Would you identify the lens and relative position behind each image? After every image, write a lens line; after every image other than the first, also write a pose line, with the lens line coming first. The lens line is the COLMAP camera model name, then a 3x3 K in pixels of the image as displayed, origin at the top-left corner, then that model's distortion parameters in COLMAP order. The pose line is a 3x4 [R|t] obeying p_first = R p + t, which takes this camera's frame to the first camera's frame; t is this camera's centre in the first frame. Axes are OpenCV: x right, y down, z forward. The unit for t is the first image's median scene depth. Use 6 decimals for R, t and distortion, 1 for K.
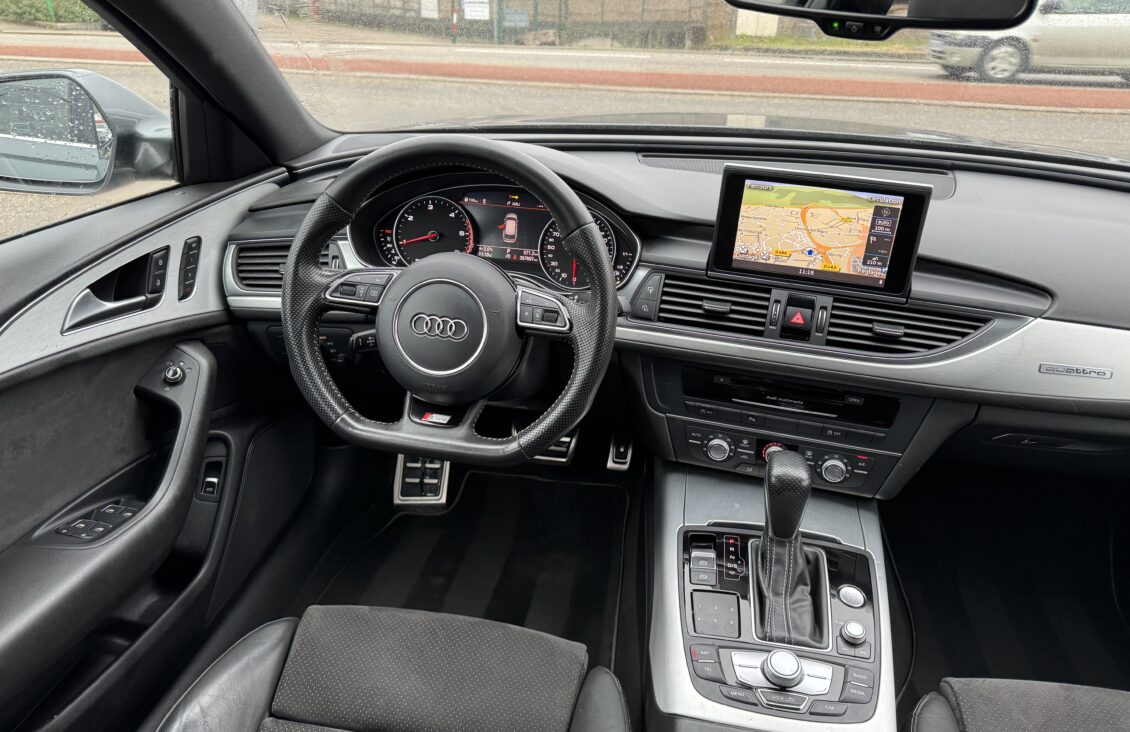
lens RADIAL K [[743.7, 0, 537.0], [0, 743.7, 364.7], [0, 0, 1]] dist [0.079589, -0.103002]
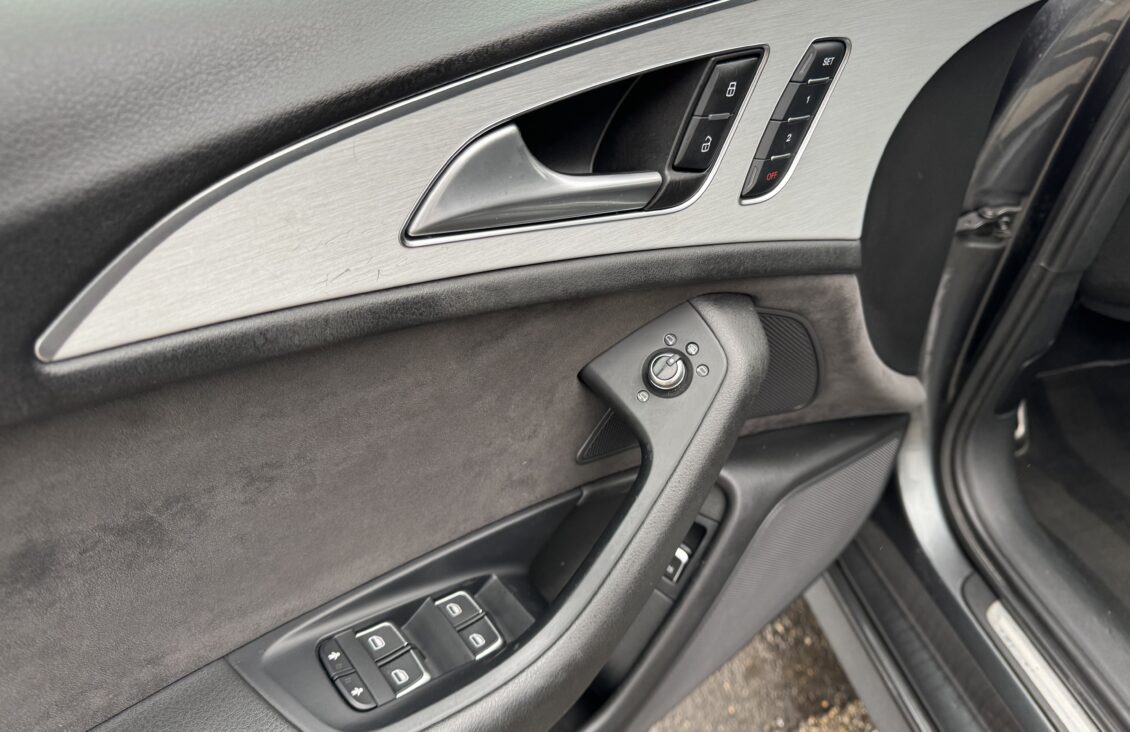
lens RADIAL K [[789.9, 0, 561.8], [0, 789.9, 367.6], [0, 0, 1]] dist [0.051365, -0.047565]
pose [[0.752699, 0.384950, -0.534095, -0.310436], [-0.287446, 0.921993, 0.259431, -0.090090], [0.592300, -0.041750, 0.804635, 0.651259]]
